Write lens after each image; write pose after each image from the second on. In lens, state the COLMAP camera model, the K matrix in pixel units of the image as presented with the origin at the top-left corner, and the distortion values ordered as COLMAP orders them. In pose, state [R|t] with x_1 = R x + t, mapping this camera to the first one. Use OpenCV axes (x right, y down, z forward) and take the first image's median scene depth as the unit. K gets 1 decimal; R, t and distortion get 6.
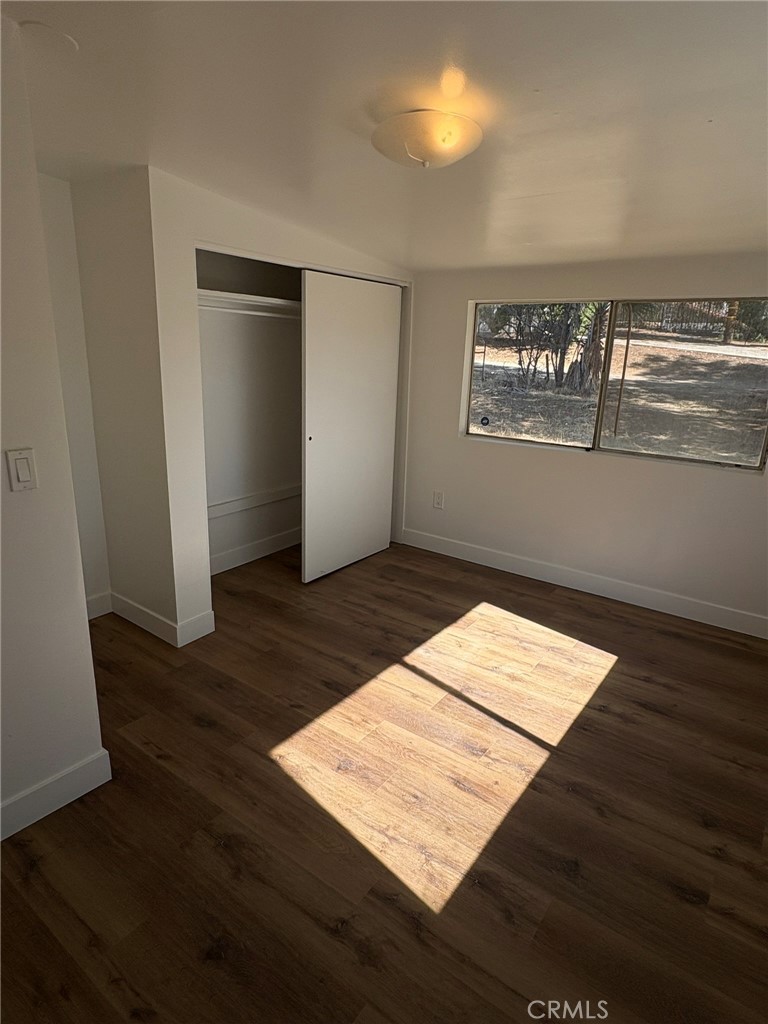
lens RADIAL K [[587.5, 0, 381.6], [0, 587.5, 512.8], [0, 0, 1]] dist [-0.003512, 0.003085]
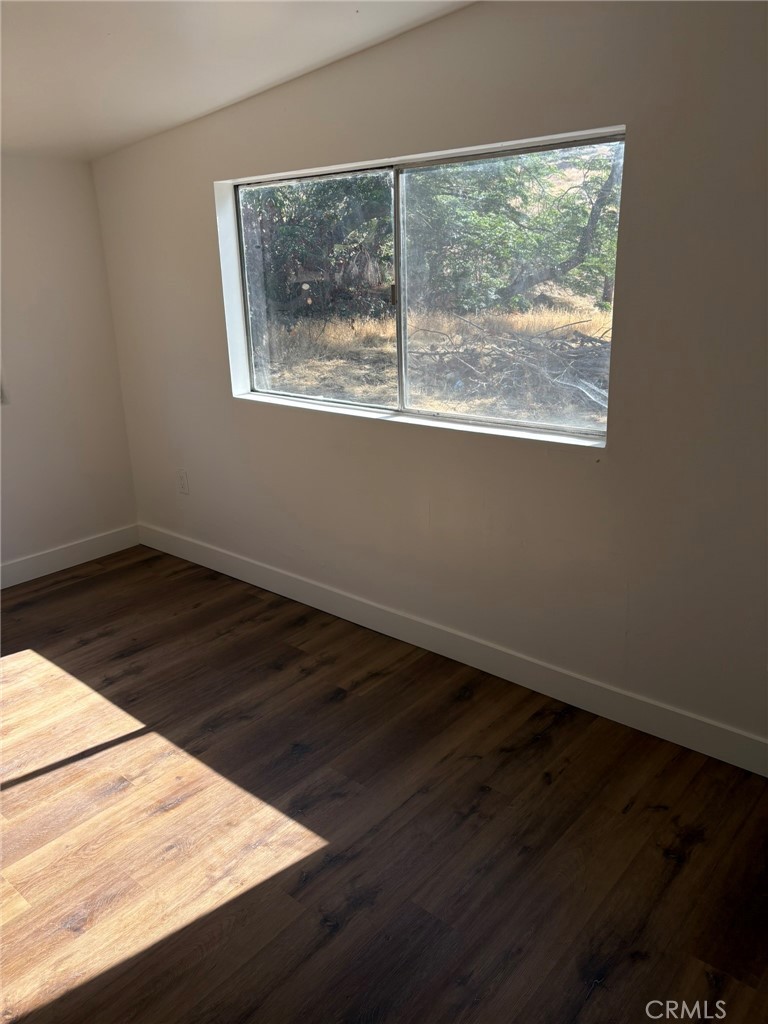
lens RADIAL K [[765.3, 0, 386.3], [0, 765.3, 511.0], [0, 0, 1]] dist [0.047010, -0.055284]
pose [[0.072351, -0.341657, 0.937036, -0.755628], [0.301151, 0.903131, 0.306042, -0.162100], [-0.950828, 0.260047, 0.168233, 0.434223]]
